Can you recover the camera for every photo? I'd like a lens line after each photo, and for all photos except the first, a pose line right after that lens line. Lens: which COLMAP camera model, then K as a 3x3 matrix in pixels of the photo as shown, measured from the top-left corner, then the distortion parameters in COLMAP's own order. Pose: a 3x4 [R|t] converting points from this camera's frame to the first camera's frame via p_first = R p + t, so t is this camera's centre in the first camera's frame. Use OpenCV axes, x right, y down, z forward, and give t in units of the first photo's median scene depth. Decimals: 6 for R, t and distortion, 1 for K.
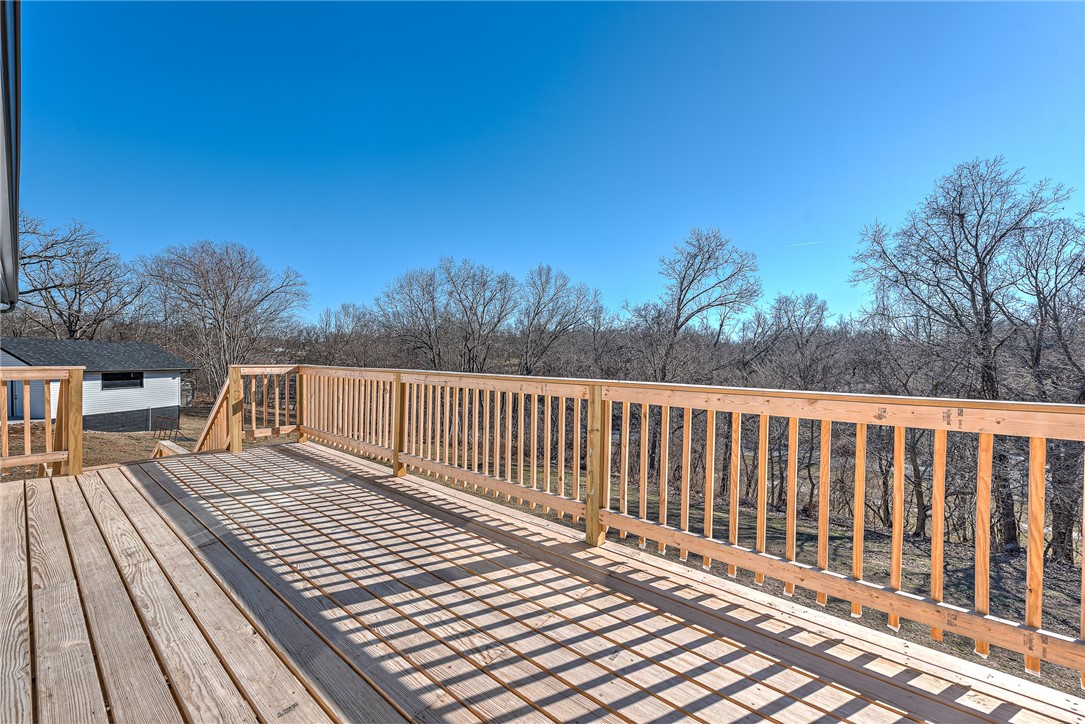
lens RADIAL K [[440.5, 0, 542.5], [0, 440.5, 362.0], [0, 0, 1]] dist [0.000168, -0.004824]
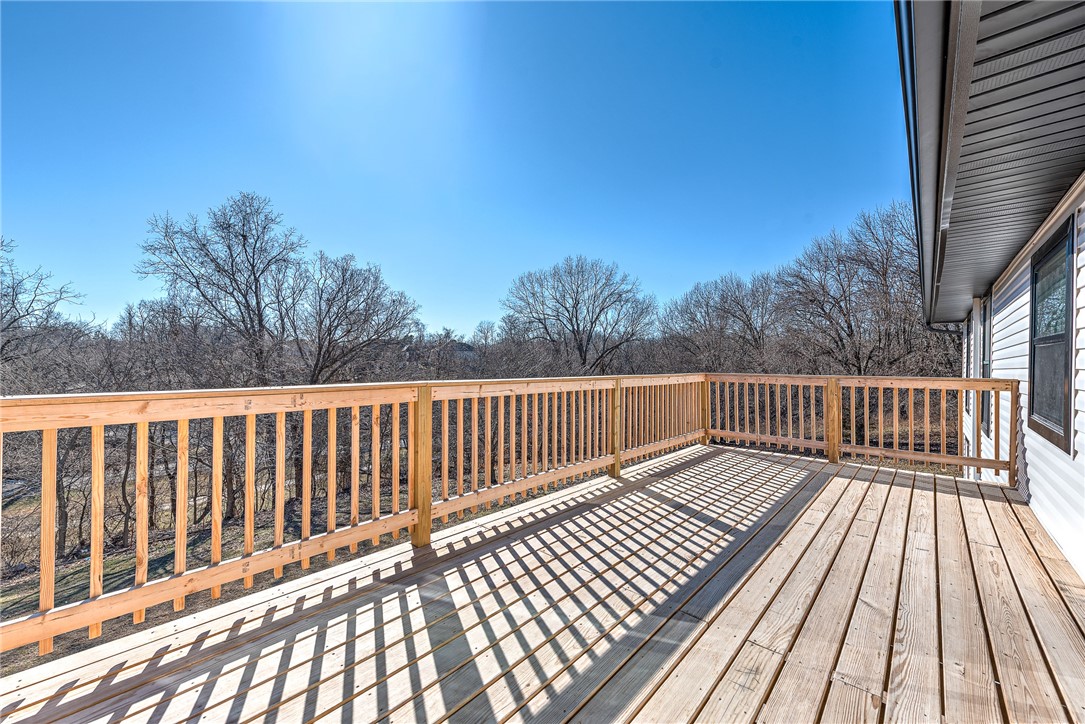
lens RADIAL K [[416.5, 0, 534.1], [0, 416.5, 372.8], [0, 0, 1]] dist [-0.000540, -0.000124]
pose [[0.063680, -0.046303, 0.996896, -1.295885], [0.004768, 0.998926, 0.046093, -0.054587], [-0.997959, 0.001818, 0.063833, 1.056121]]
